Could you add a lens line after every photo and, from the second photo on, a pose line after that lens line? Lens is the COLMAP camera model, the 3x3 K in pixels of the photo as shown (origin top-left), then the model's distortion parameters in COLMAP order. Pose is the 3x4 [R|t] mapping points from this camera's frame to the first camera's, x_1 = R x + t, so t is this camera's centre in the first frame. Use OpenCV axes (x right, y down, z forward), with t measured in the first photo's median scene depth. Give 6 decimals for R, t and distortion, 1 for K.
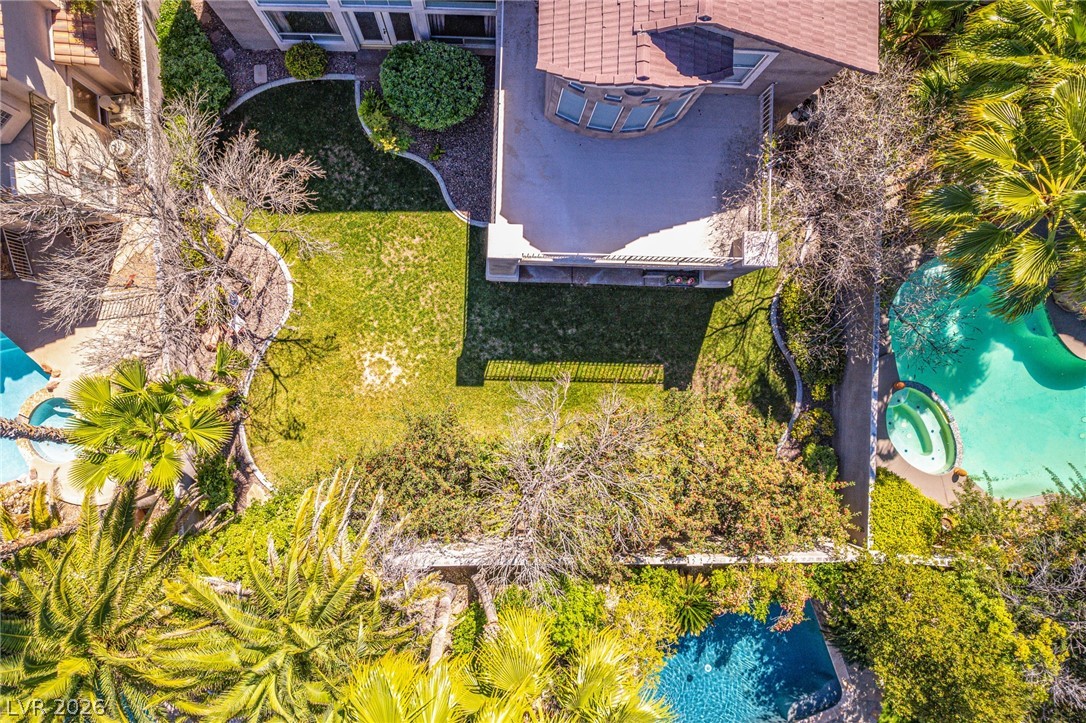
lens RADIAL K [[700.4, 0, 489.0], [0, 700.4, 361.9], [0, 0, 1]] dist [-0.021654, 0.001367]
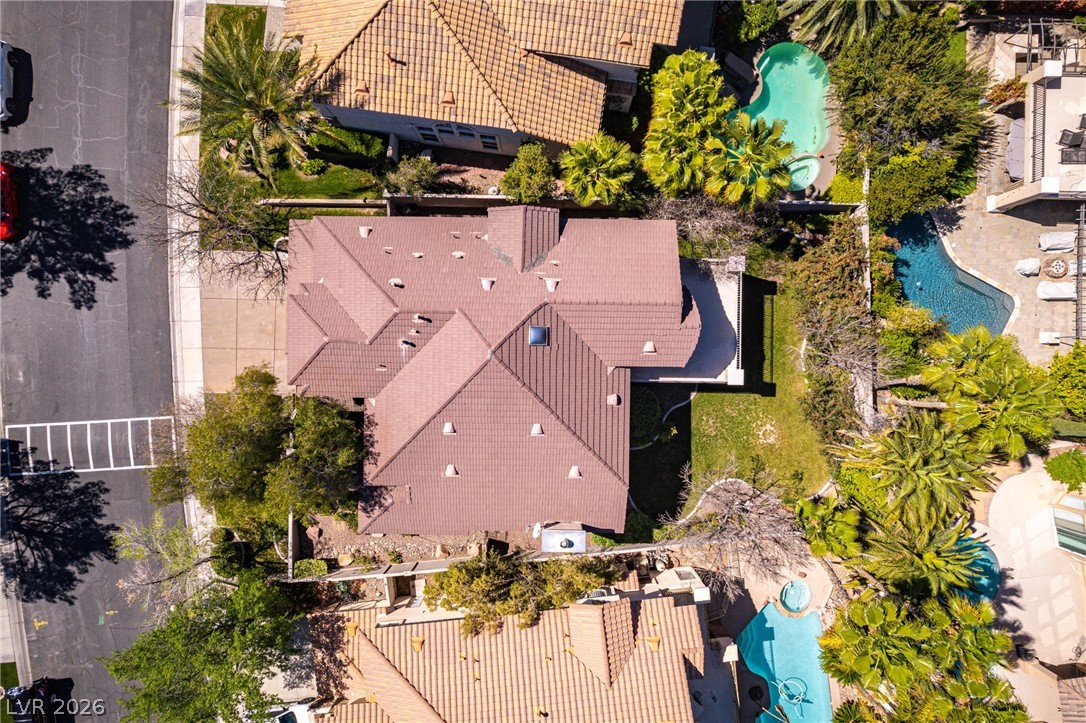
lens RADIAL K [[695.9, 0, 543.0], [0, 695.9, 361.5], [0, 0, 1]] dist [-0.026699, 0.001676]
pose [[-0.015713, -0.999813, -0.011271, 0.099559], [0.999475, -0.016025, 0.028153, -0.780485], [-0.028328, -0.010823, 0.999540, -1.111935]]
